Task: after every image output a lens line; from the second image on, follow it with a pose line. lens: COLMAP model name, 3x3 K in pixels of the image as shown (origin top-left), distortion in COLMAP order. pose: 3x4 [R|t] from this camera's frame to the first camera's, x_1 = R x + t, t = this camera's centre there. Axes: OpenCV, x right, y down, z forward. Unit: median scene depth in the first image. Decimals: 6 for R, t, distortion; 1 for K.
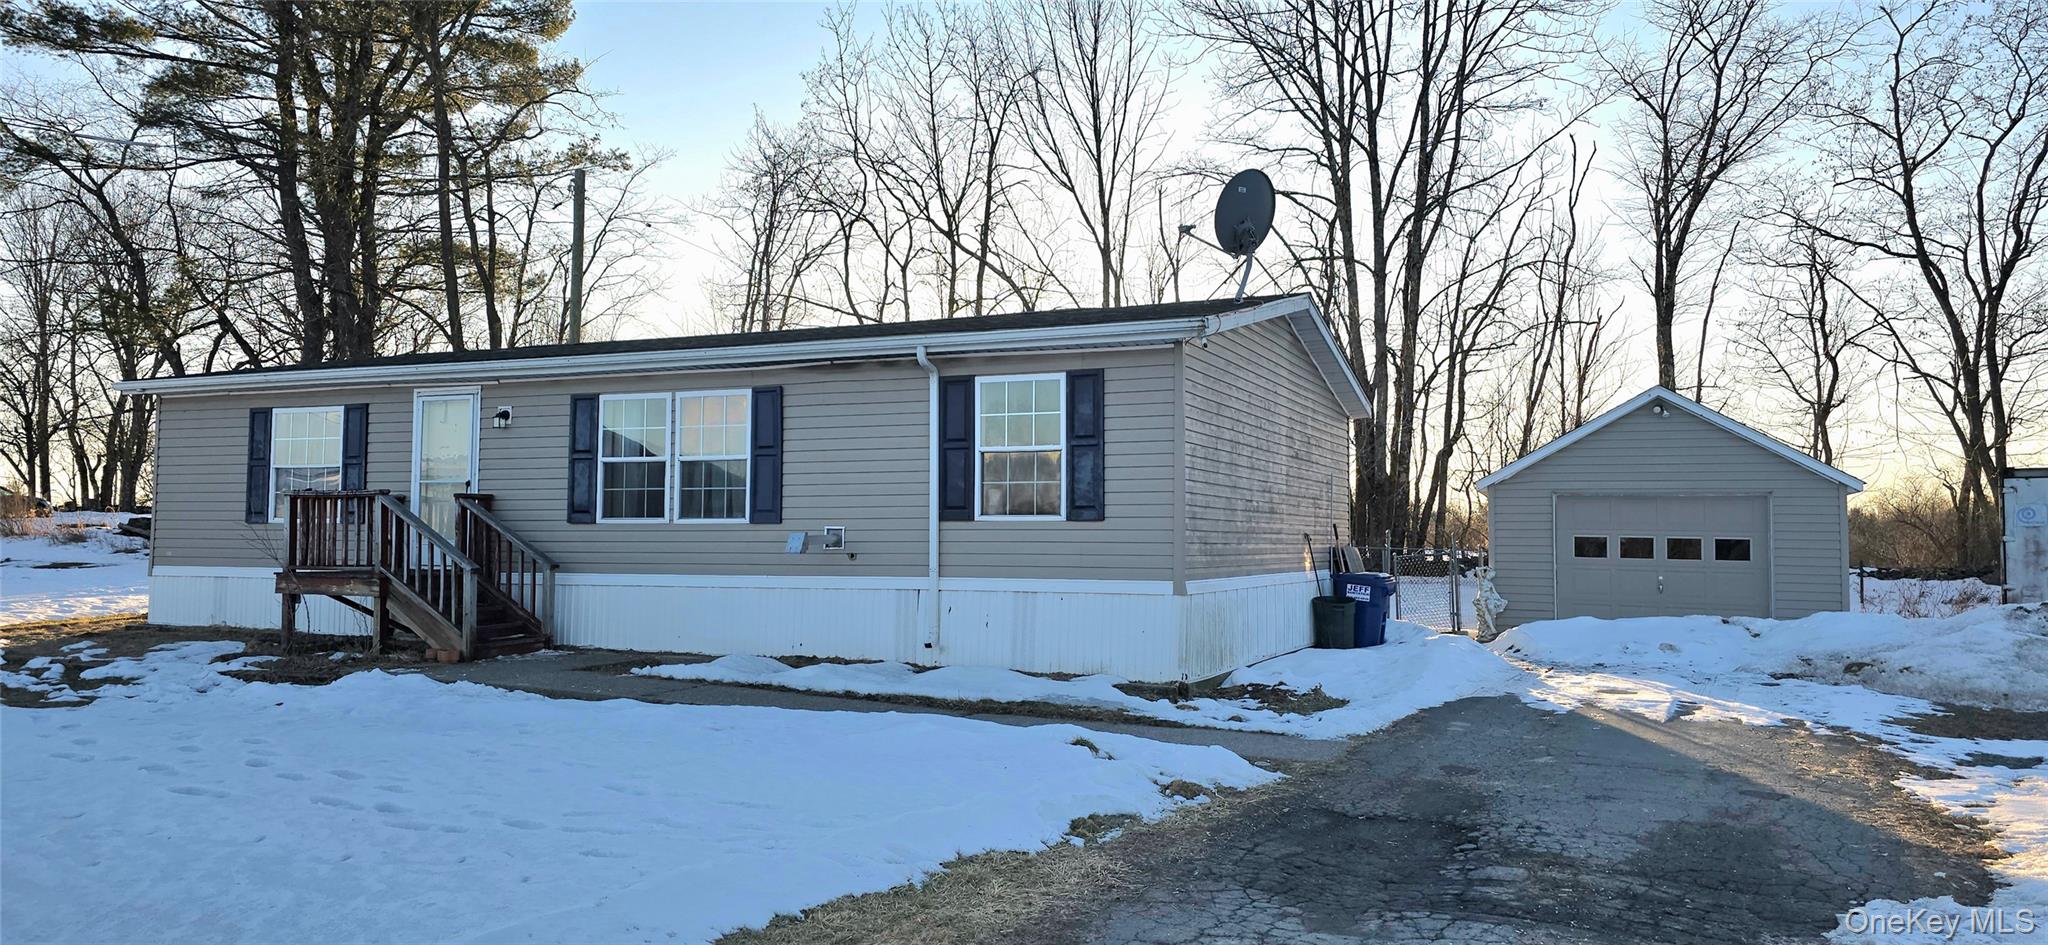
lens RADIAL K [[1304.3, 0, 1024.0], [0, 1304.3, 472.5], [0, 0, 1]] dist [-0.001277, -0.000573]
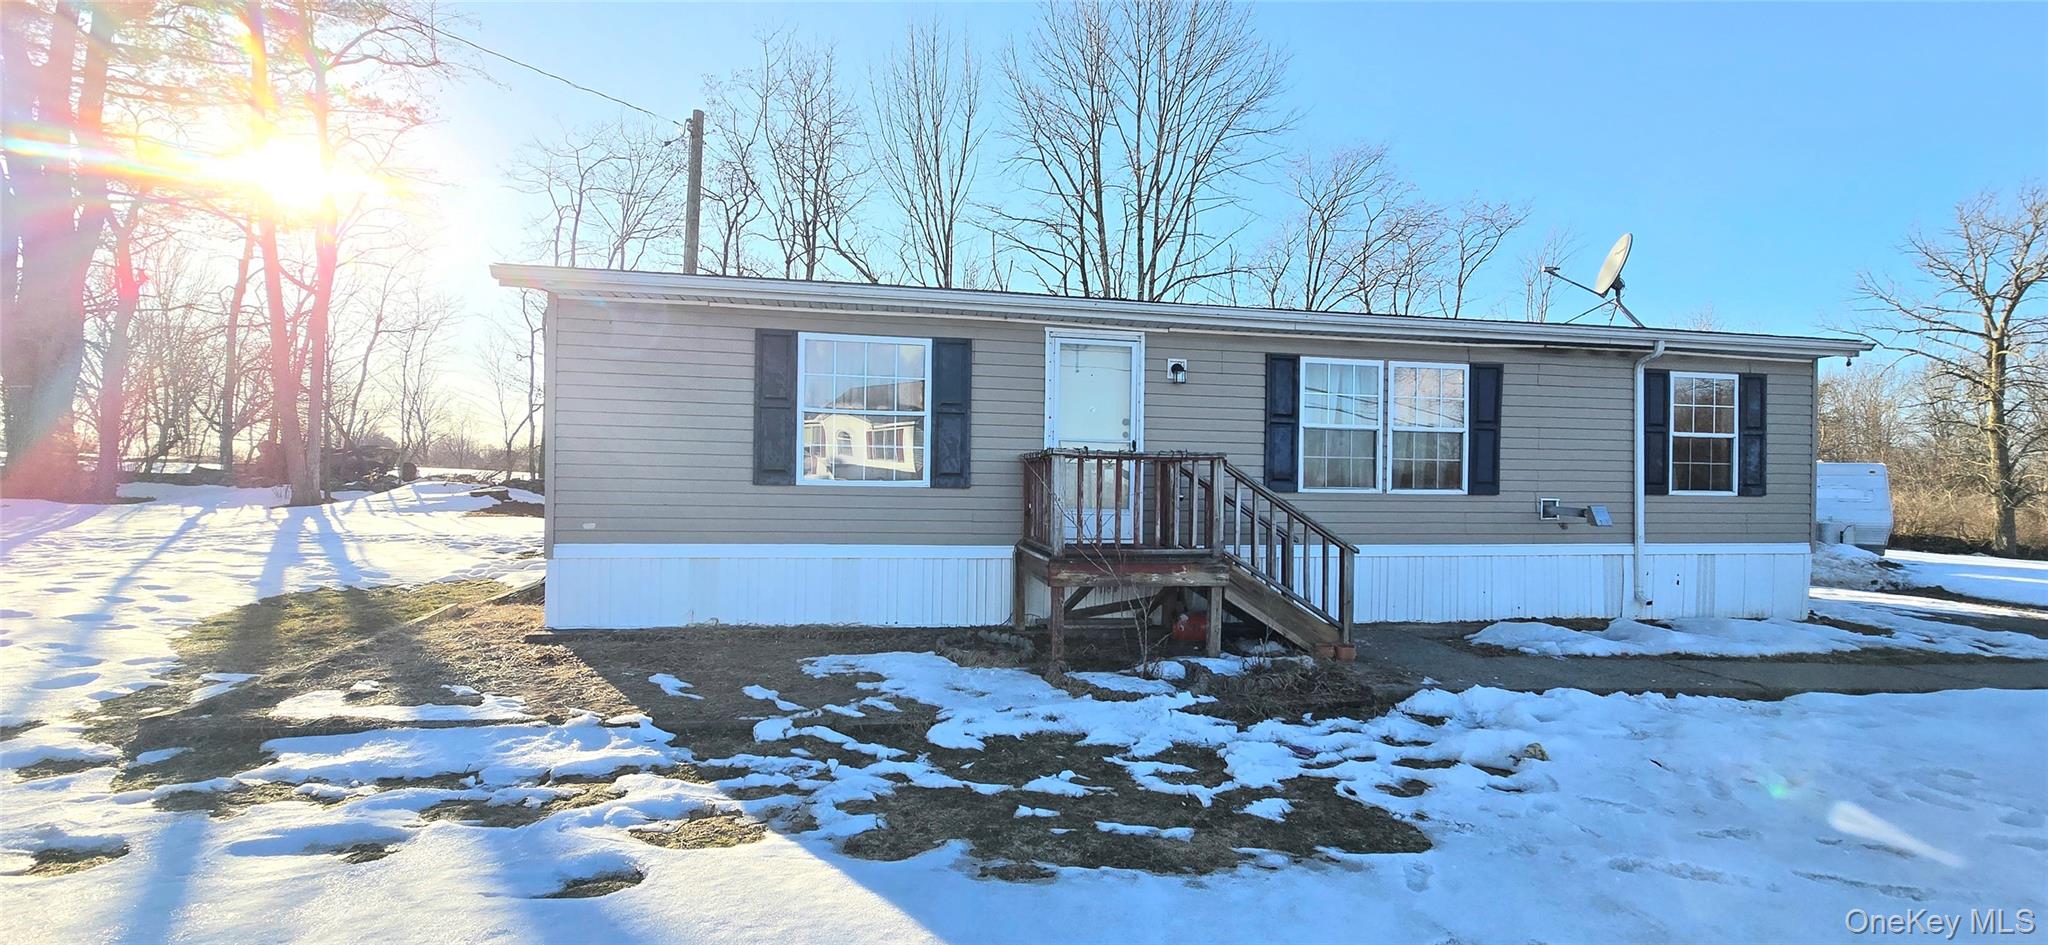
lens RADIAL K [[833.0, 0, 1036.9], [0, 833.0, 482.9], [0, 0, 1]] dist [-0.006435, 0.000164]
pose [[0.851839, 0.007134, 0.523754, -0.844600], [-0.037649, 0.998155, 0.047638, 0.011110], [-0.522448, -0.060298, 0.850536, 0.613357]]
